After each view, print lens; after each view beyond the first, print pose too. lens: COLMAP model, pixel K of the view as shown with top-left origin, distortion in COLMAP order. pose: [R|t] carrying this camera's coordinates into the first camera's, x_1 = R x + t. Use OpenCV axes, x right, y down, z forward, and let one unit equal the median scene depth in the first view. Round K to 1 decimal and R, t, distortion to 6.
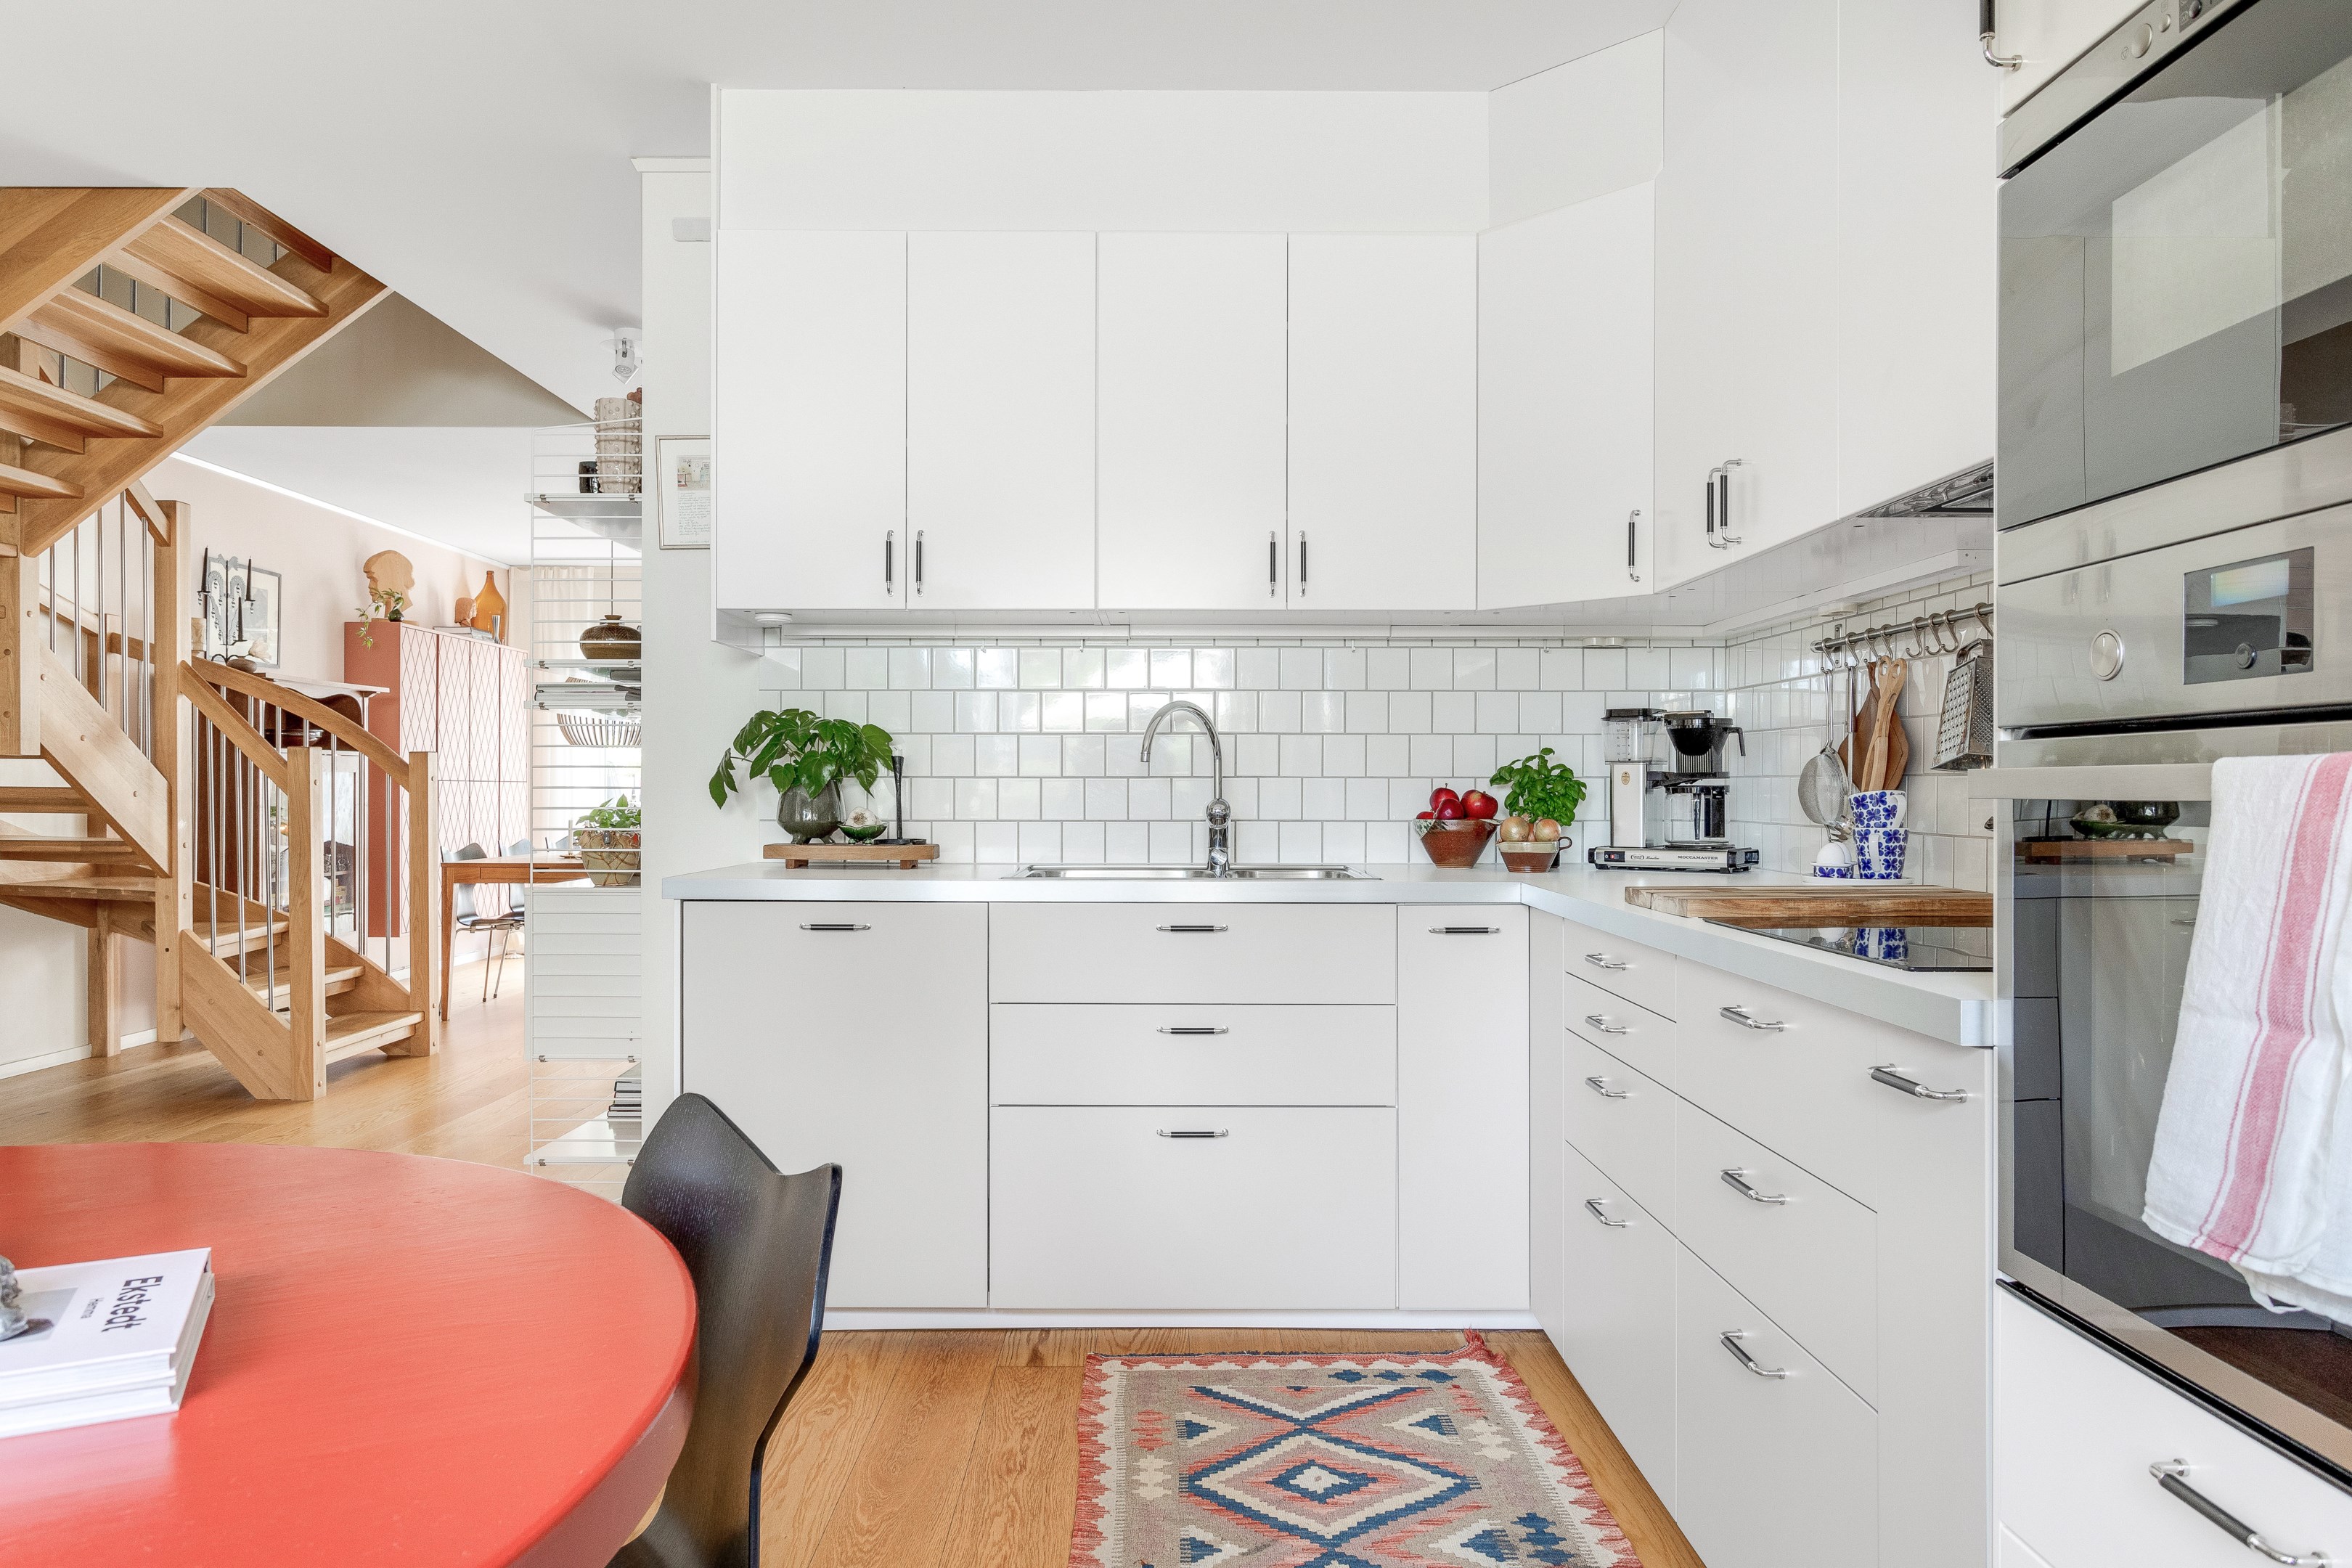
lens RADIAL K [[1391.0, 0, 1176.0], [0, 1391.0, 784.0], [0, 0, 1]] dist [-0.003167, -0.000231]
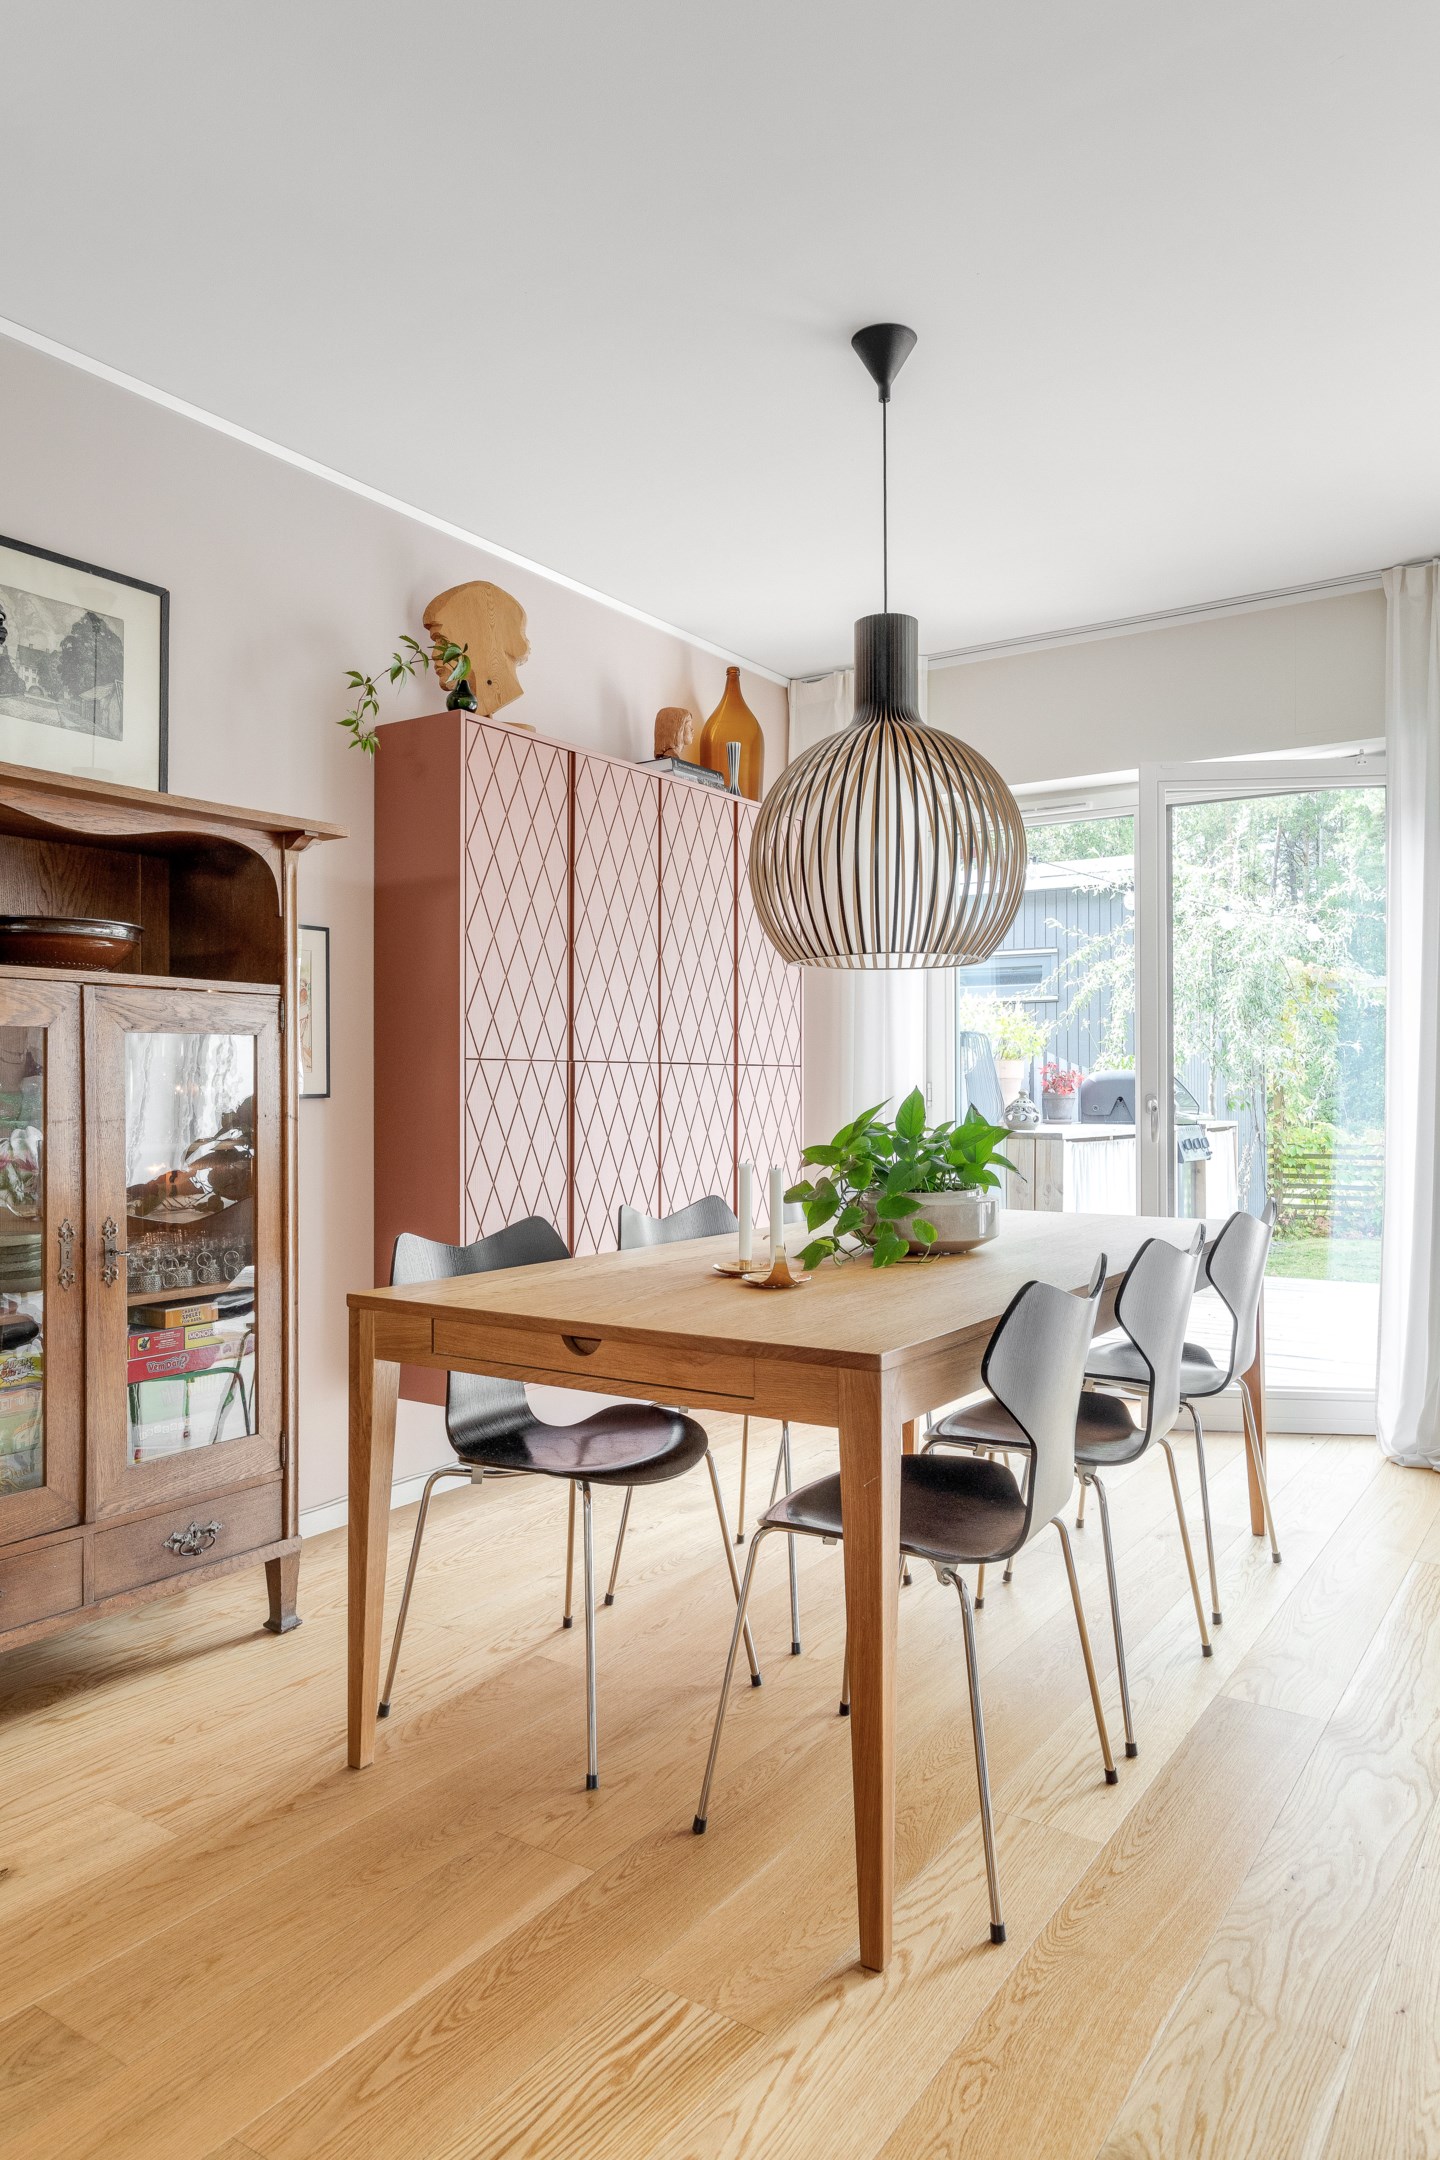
lens RADIAL K [[1463.0, 0, 720.0], [0, 1463.0, 1080.0], [0, 0, 1]] dist [-0.002680, 0.000307]
pose [[0.820427, -0.002836, -0.571745, -0.208646], [0.004462, 0.999989, 0.001444, 0.003309], [0.571734, -0.003736, 0.820430, 0.627743]]
